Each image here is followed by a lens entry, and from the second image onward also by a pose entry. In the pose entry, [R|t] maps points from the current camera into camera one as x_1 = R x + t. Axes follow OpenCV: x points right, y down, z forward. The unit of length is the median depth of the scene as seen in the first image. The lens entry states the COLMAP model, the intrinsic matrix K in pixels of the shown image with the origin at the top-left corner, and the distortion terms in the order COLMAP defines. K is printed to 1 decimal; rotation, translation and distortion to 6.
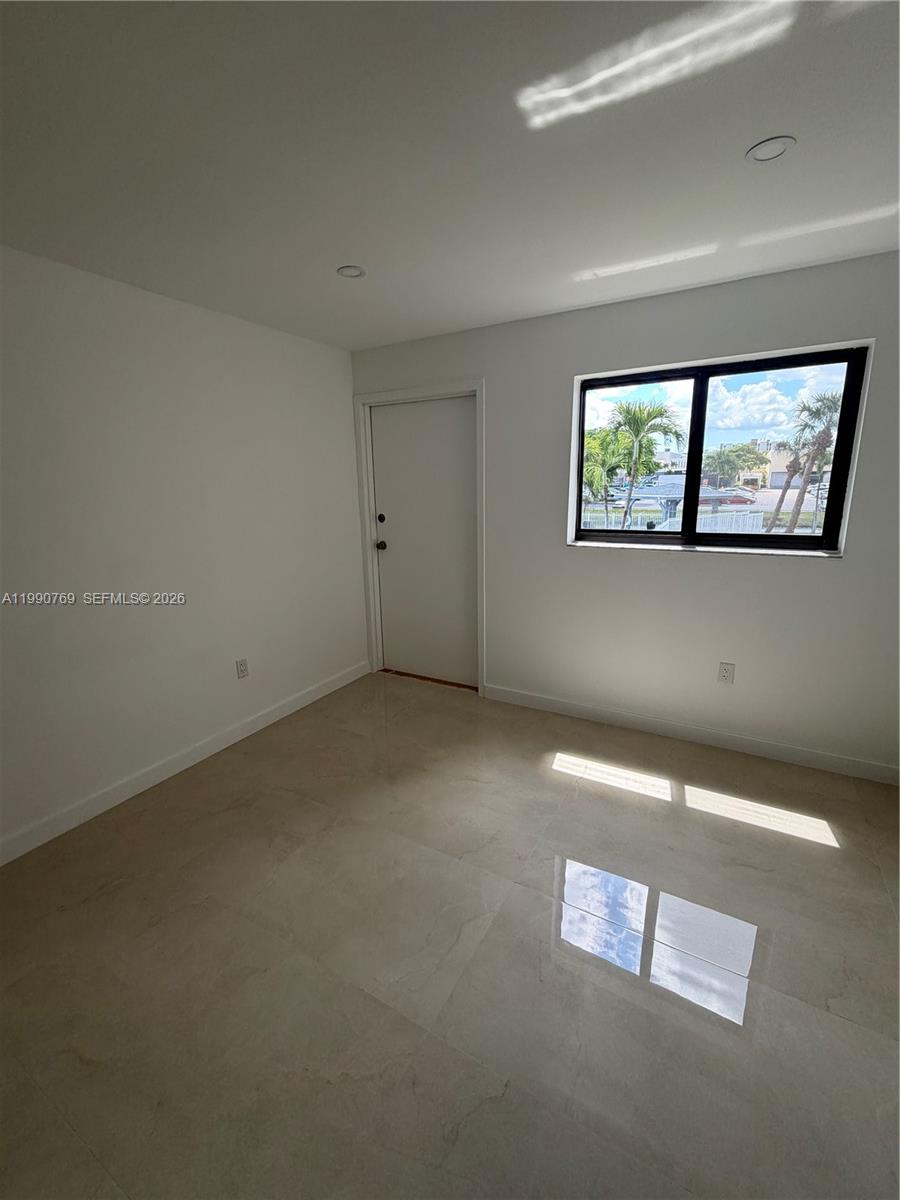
lens RADIAL K [[505.5, 0, 449.3], [0, 505.5, 599.0], [0, 0, 1]] dist [0.002707, -0.000276]
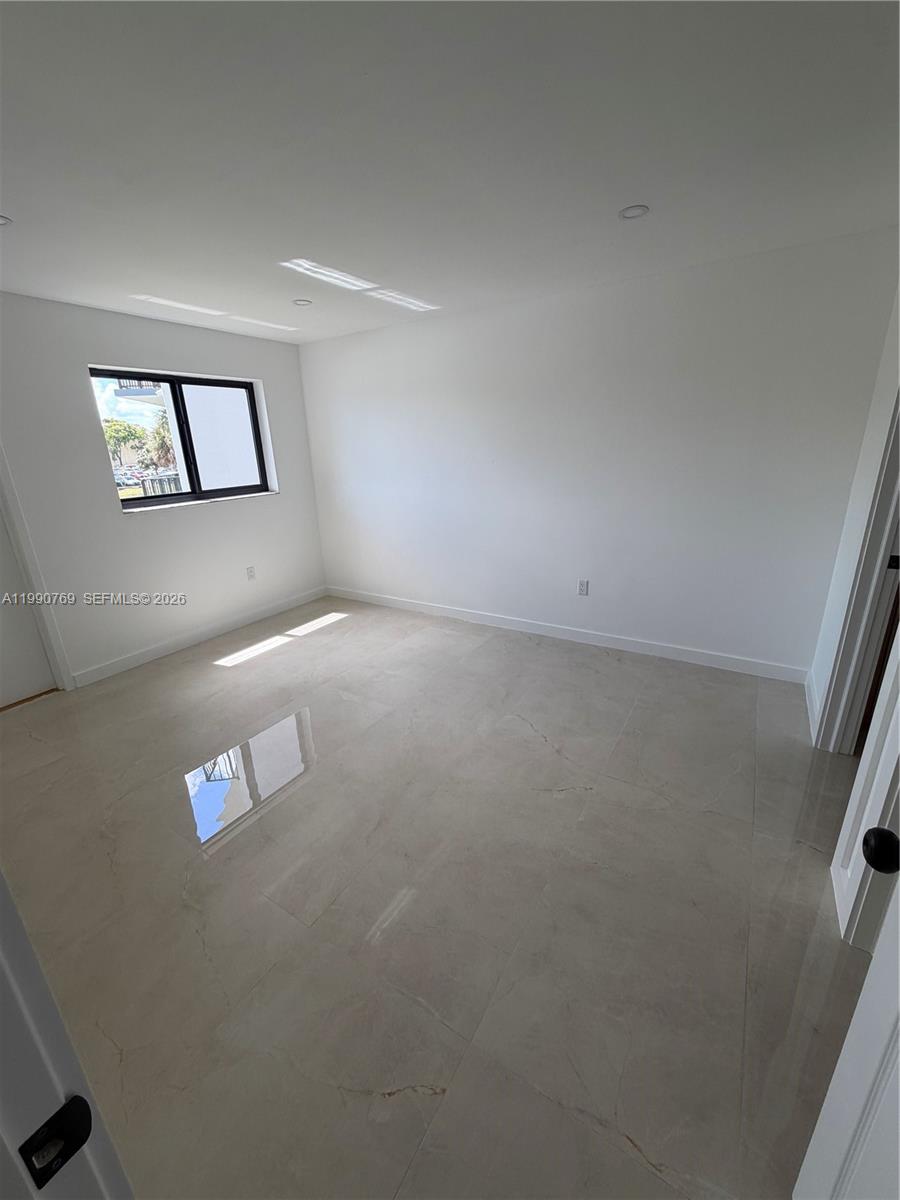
lens RADIAL K [[480.8, 0, 449.0], [0, 480.8, 599.5], [0, 0, 1]] dist [-0.001090, 0.000397]
pose [[0.031391, -0.294466, 0.955146, -0.976288], [0.257502, 0.925742, 0.276938, -0.042551], [-0.965768, 0.237258, 0.104885, 0.245454]]
